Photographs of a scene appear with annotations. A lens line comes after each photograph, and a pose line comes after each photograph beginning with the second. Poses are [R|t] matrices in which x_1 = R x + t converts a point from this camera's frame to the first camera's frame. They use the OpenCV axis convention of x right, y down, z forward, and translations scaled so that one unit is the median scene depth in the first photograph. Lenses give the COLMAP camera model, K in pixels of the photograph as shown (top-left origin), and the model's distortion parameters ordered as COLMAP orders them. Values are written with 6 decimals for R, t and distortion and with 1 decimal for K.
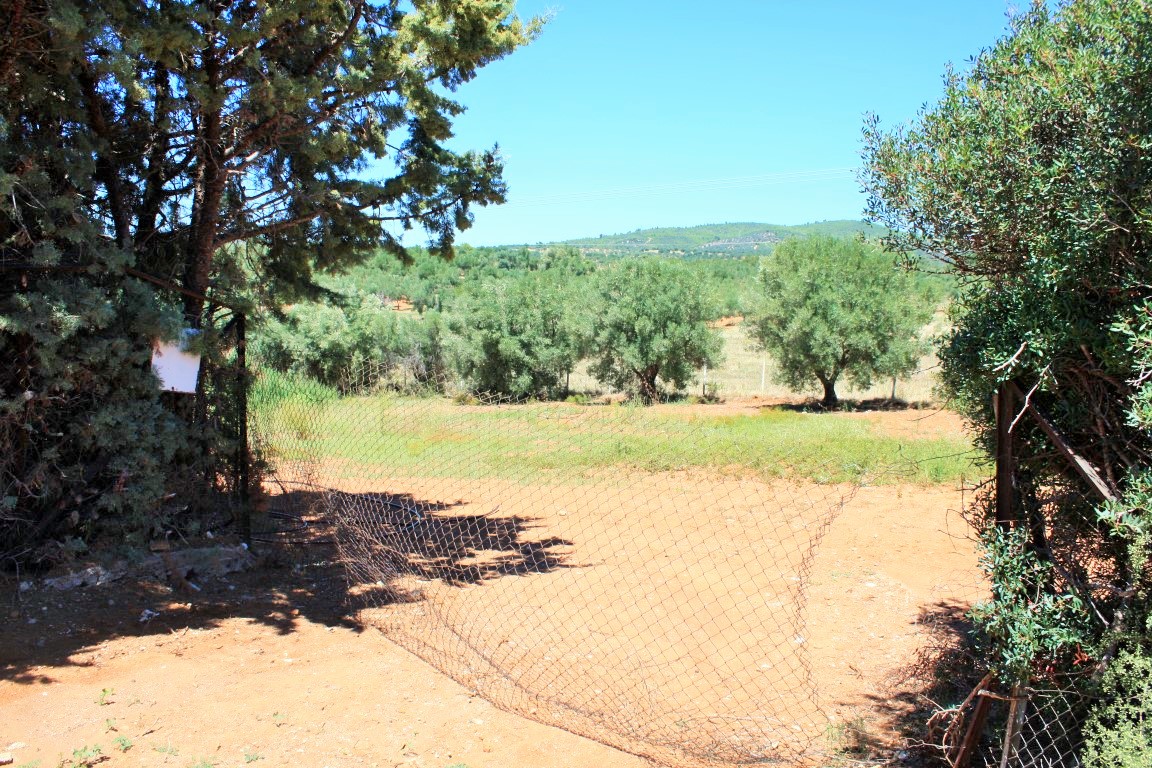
lens RADIAL K [[1243.7, 0, 576.0], [0, 1243.7, 384.0], [0, 0, 1]] dist [-0.014539, 0.020938]
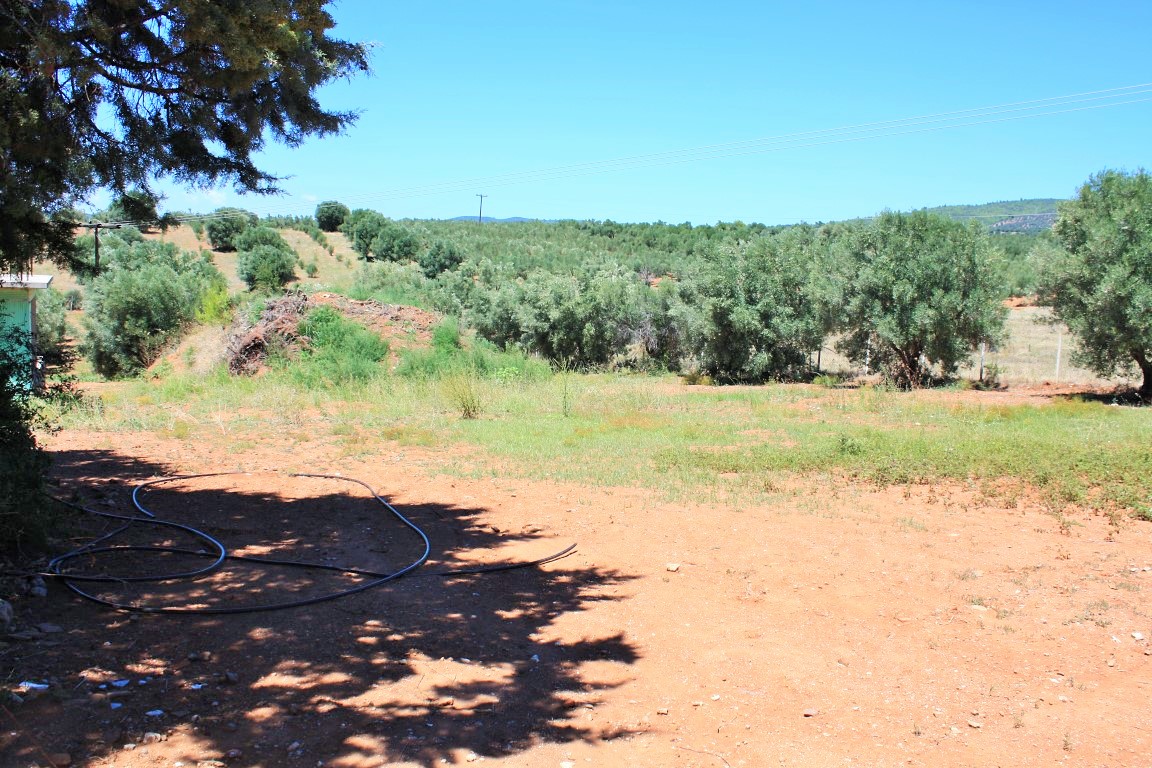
lens RADIAL K [[1243.7, 0, 576.0], [0, 1243.7, 384.0], [0, 0, 1]] dist [-0.014539, 0.020938]
pose [[0.975401, 0.025396, -0.218969, 0.022918], [-0.022112, 0.999603, 0.017433, 0.003534], [0.219325, -0.012162, 0.975576, 0.149588]]
